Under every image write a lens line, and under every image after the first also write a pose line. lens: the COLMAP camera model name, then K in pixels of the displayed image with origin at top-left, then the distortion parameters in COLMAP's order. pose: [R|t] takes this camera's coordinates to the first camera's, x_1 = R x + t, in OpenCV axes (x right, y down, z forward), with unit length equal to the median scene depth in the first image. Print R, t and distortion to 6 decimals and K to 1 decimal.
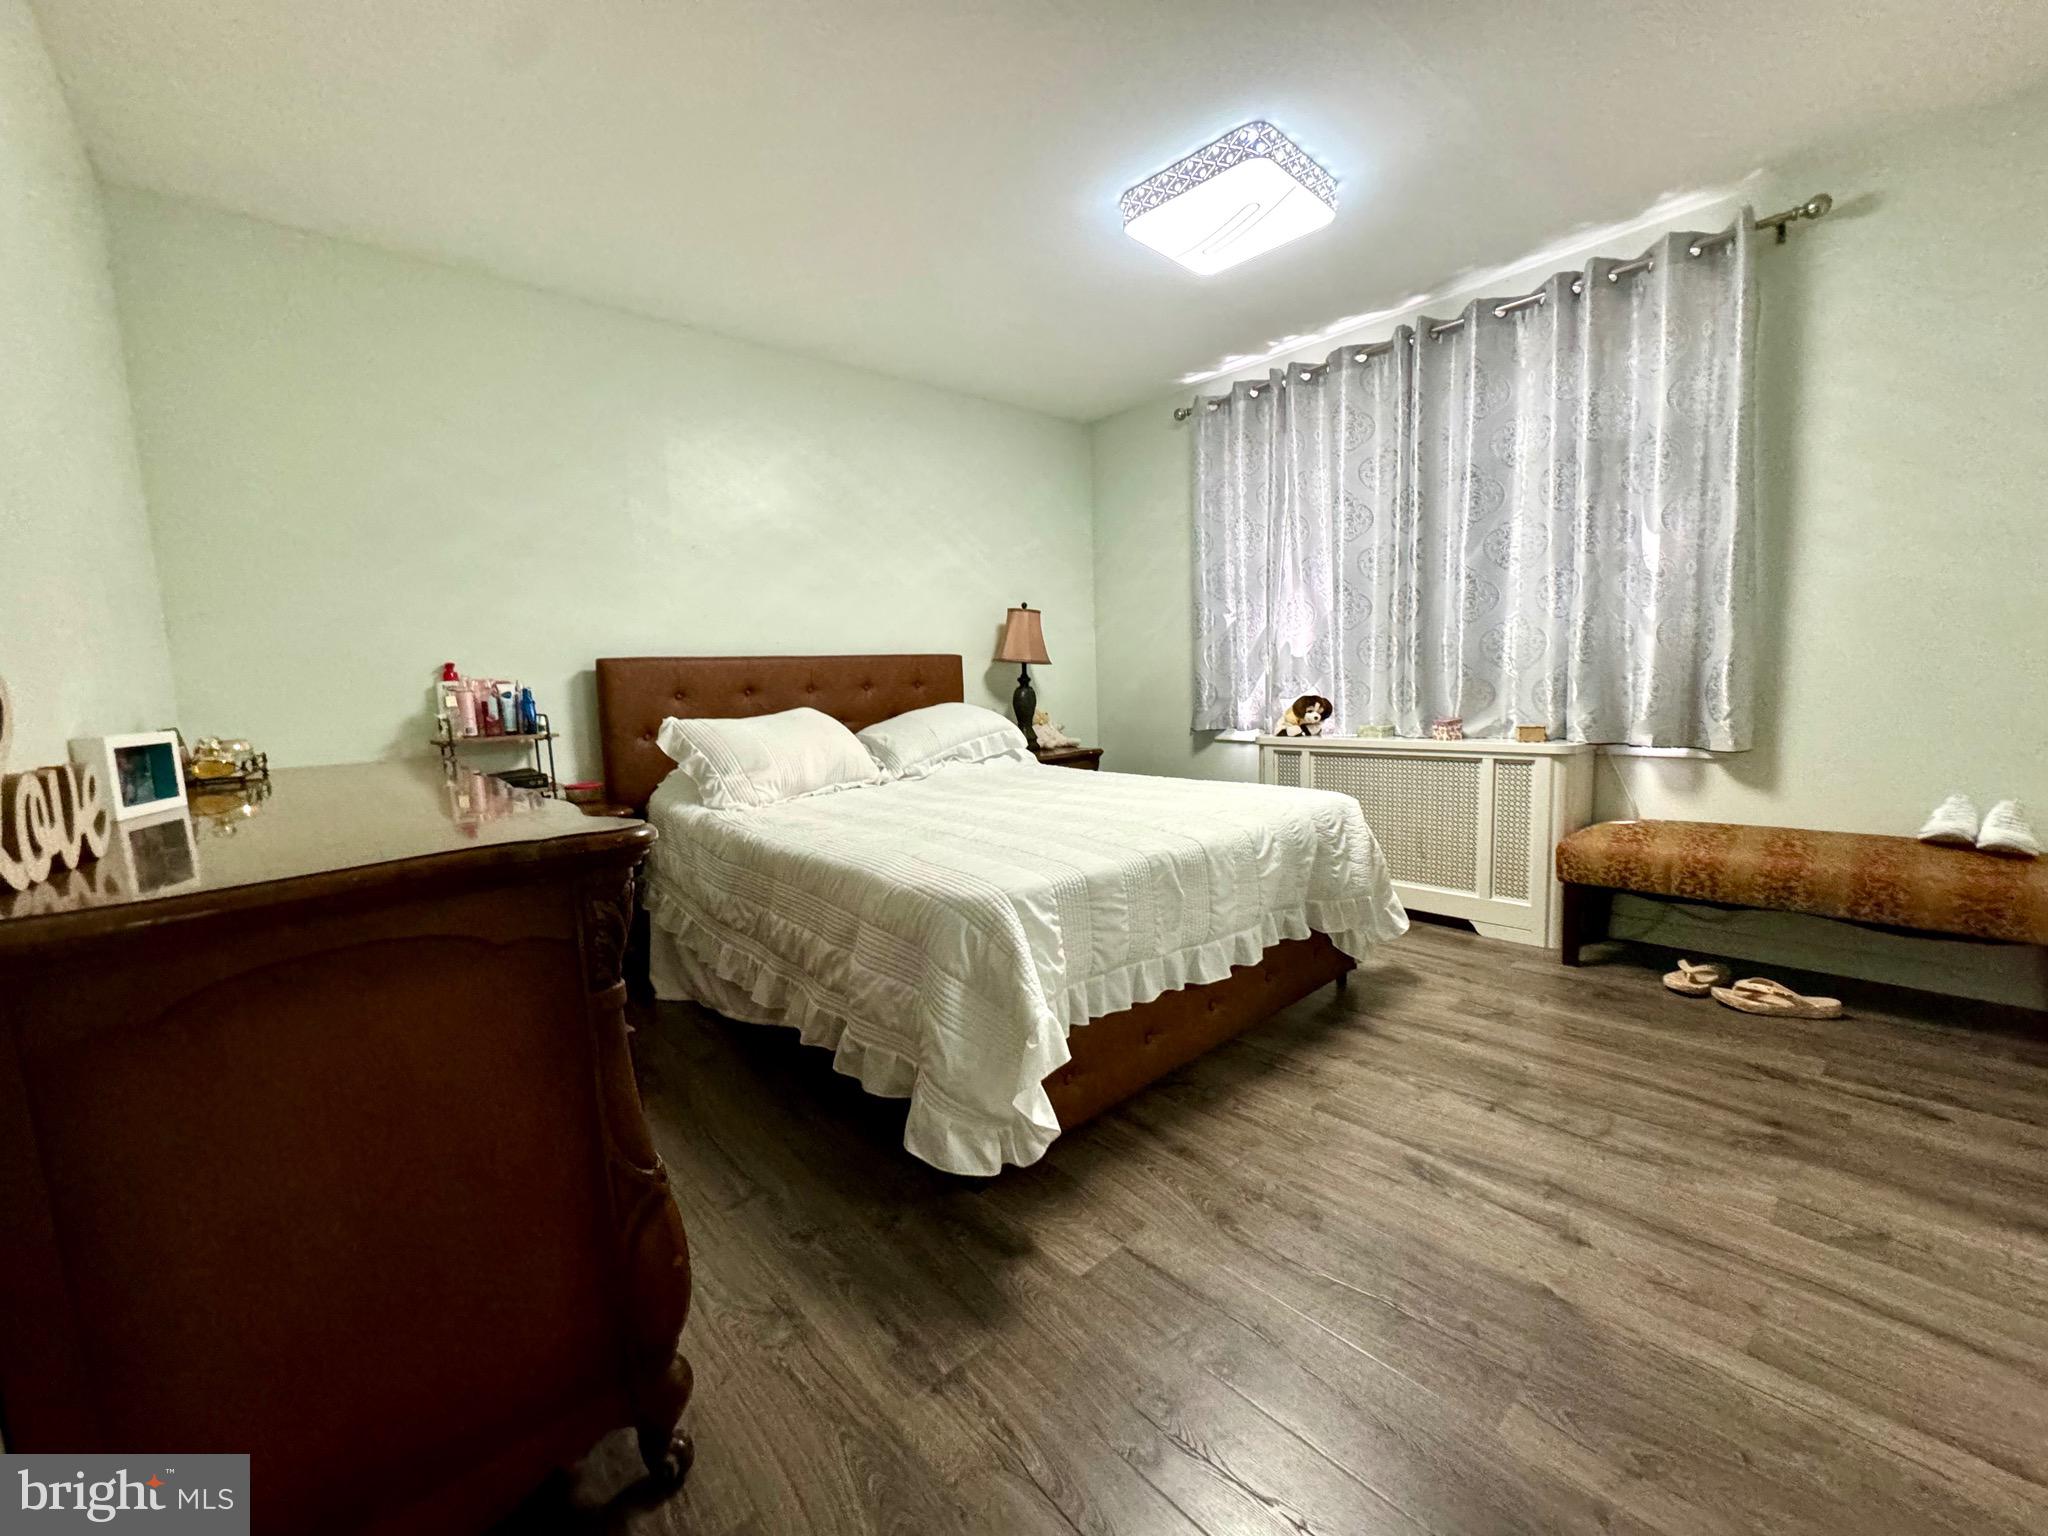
lens RADIAL K [[819.1, 0, 1024.3], [0, 819.1, 771.4], [0, 0, 1]] dist [-0.002595, 0.000571]
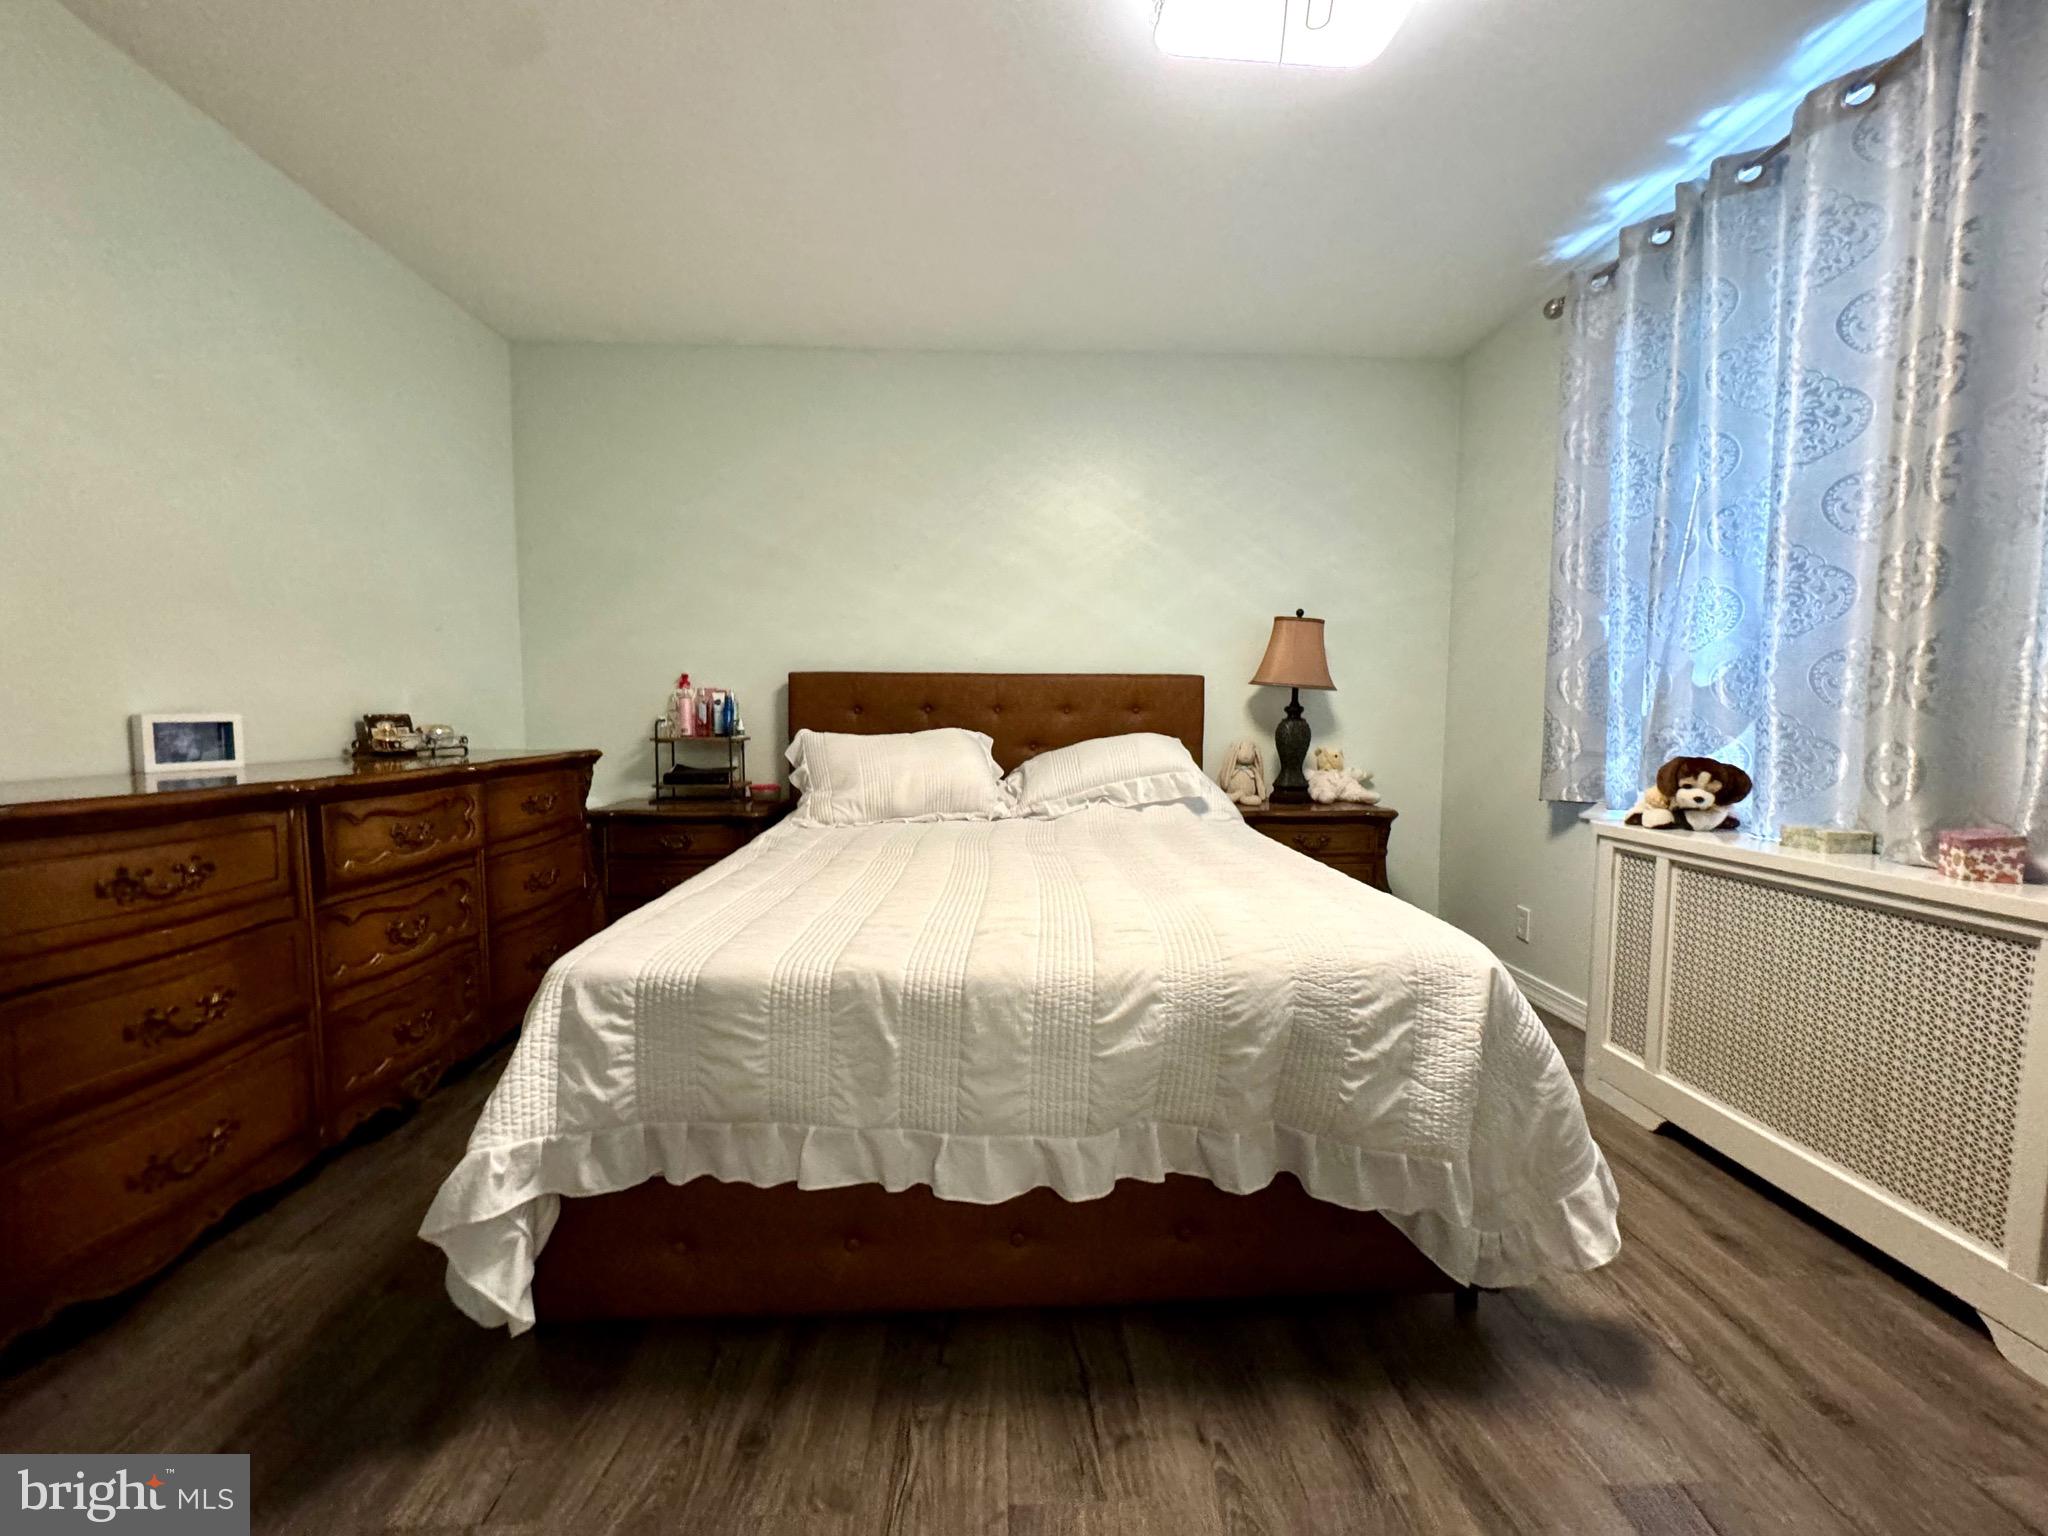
lens RADIAL K [[819.1, 0, 1024.3], [0, 819.1, 771.4], [0, 0, 1]] dist [-0.002595, 0.000571]
pose [[0.770650, 0.088291, -0.631113, 0.430985], [-0.105467, 0.994369, 0.010324, -0.051679], [0.628471, 0.058605, 0.775622, 0.365851]]
